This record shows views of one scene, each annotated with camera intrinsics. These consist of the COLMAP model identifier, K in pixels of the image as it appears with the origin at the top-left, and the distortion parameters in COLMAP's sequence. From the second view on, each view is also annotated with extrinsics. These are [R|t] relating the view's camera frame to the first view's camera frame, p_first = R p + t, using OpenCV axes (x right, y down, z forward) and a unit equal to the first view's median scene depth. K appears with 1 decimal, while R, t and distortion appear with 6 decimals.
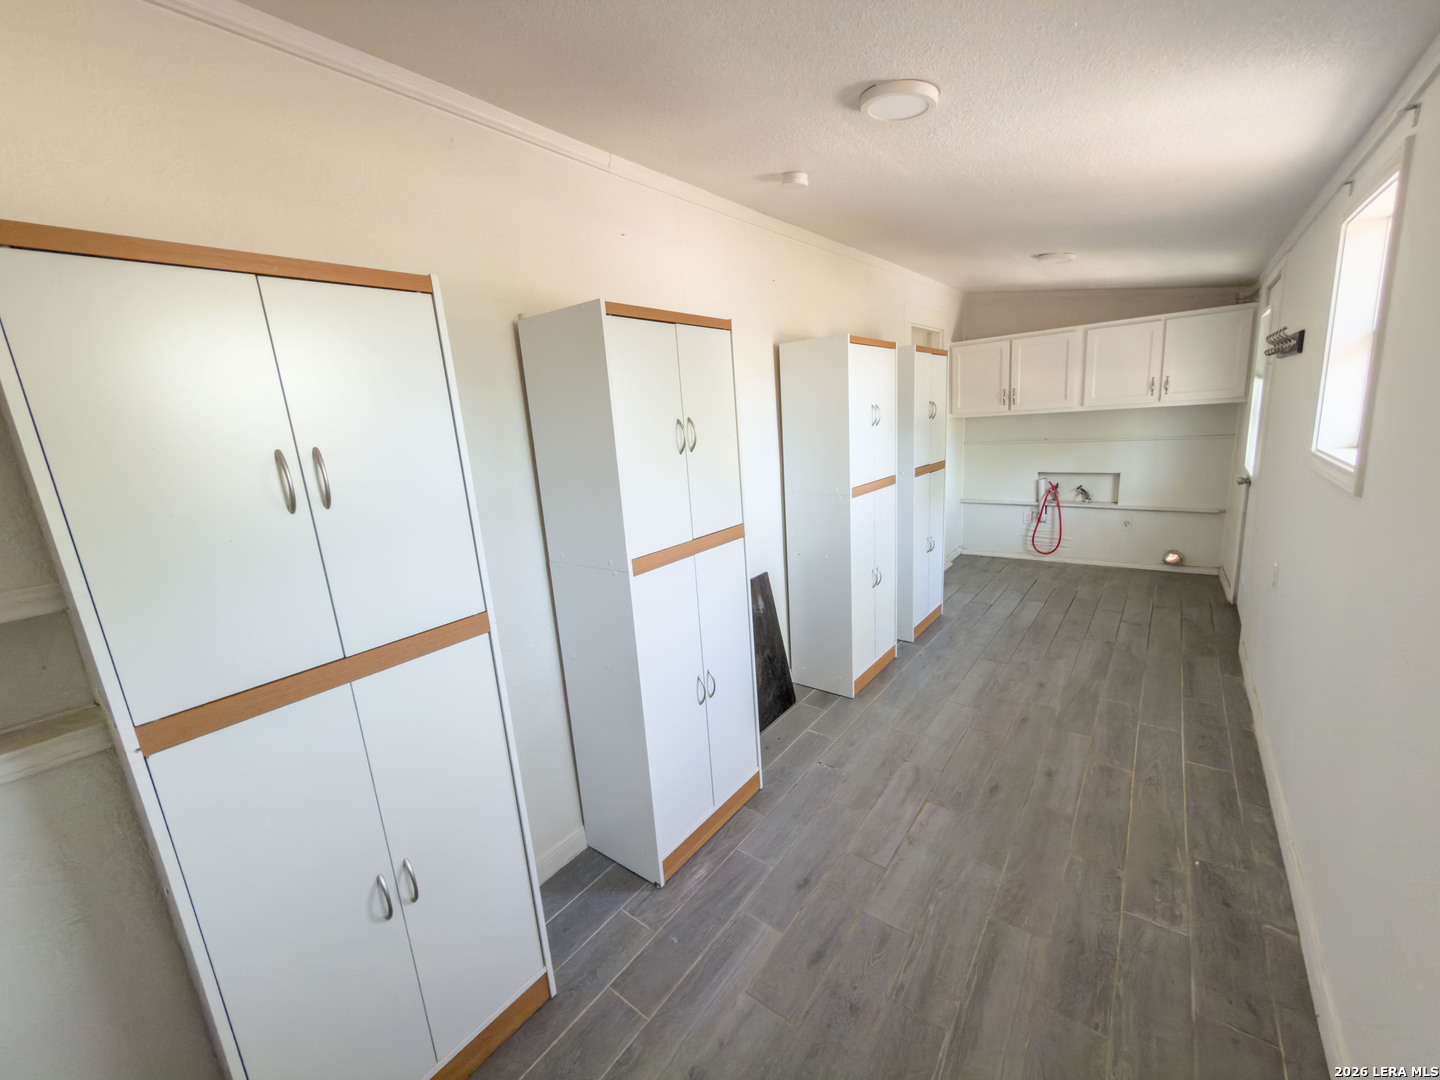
lens RADIAL K [[575.4, 0, 720.0], [0, 575.4, 540.0], [0, 0, 1]] dist [0.000977, 0.000636]
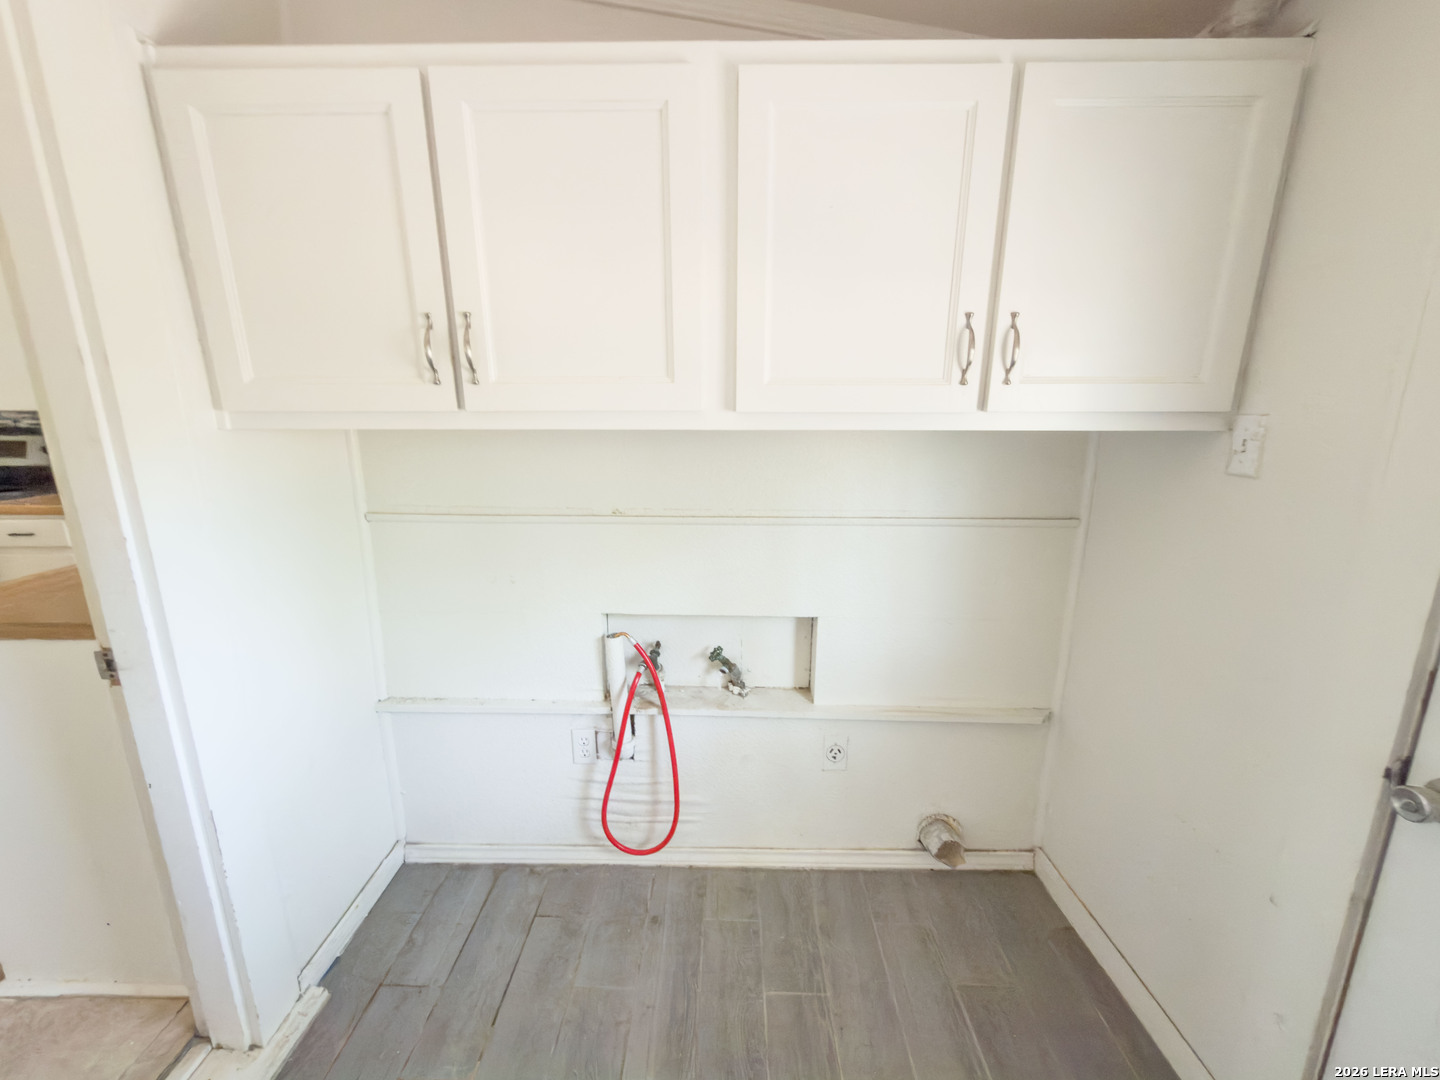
lens RADIAL K [[575.4, 0, 720.0], [0, 575.4, 540.0], [0, 0, 1]] dist [0.000977, 0.000636]
pose [[0.790099, -0.067097, 0.609296, 0.425967], [0.069273, 0.997397, 0.020007, -0.164593], [-0.609052, 0.026400, 0.792691, 0.729570]]
